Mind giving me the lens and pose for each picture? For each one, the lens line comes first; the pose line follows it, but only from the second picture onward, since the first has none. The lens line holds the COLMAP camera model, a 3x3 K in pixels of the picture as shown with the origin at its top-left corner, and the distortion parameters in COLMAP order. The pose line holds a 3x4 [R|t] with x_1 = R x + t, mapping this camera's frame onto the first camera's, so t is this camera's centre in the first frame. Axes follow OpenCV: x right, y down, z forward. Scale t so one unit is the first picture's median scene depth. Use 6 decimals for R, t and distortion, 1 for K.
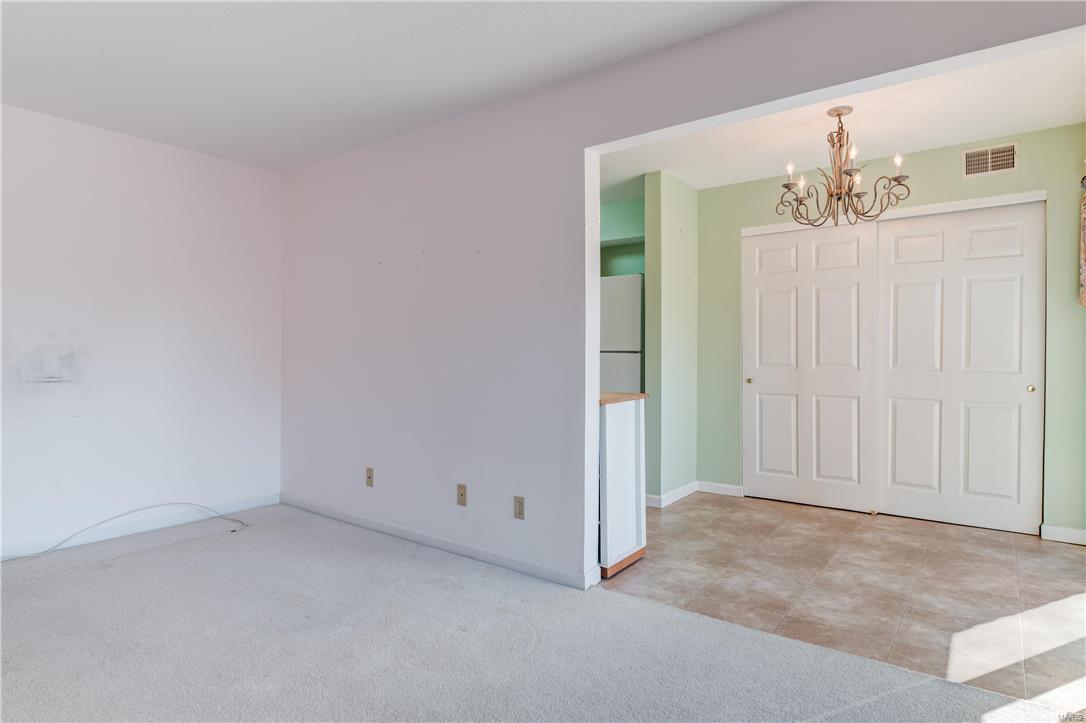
lens RADIAL K [[612.8, 0, 543.2], [0, 612.8, 355.2], [0, 0, 1]] dist [-0.000962, 0.001239]
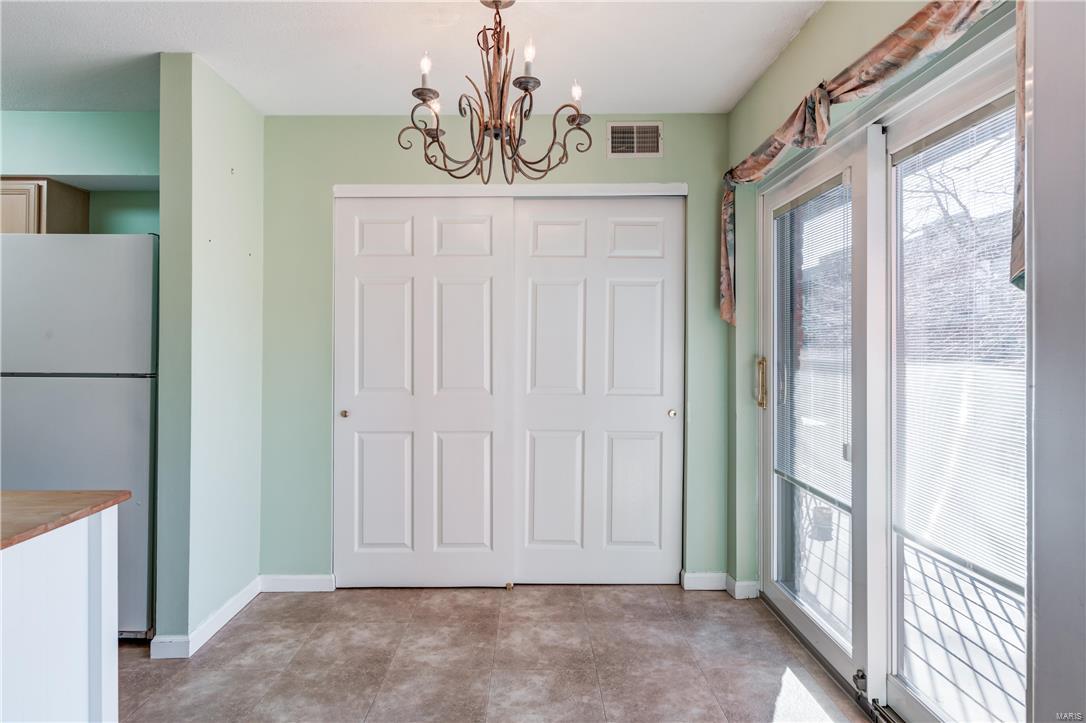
lens RADIAL K [[612.8, 0, 534.5], [0, 612.8, 340.8], [0, 0, 1]] dist [-0.000962, 0.001239]
pose [[0.799546, 0.009000, 0.600537, 0.118193], [0.001536, 0.999854, -0.017030, -0.030467], [-0.600603, 0.014539, 0.799415, 0.400598]]
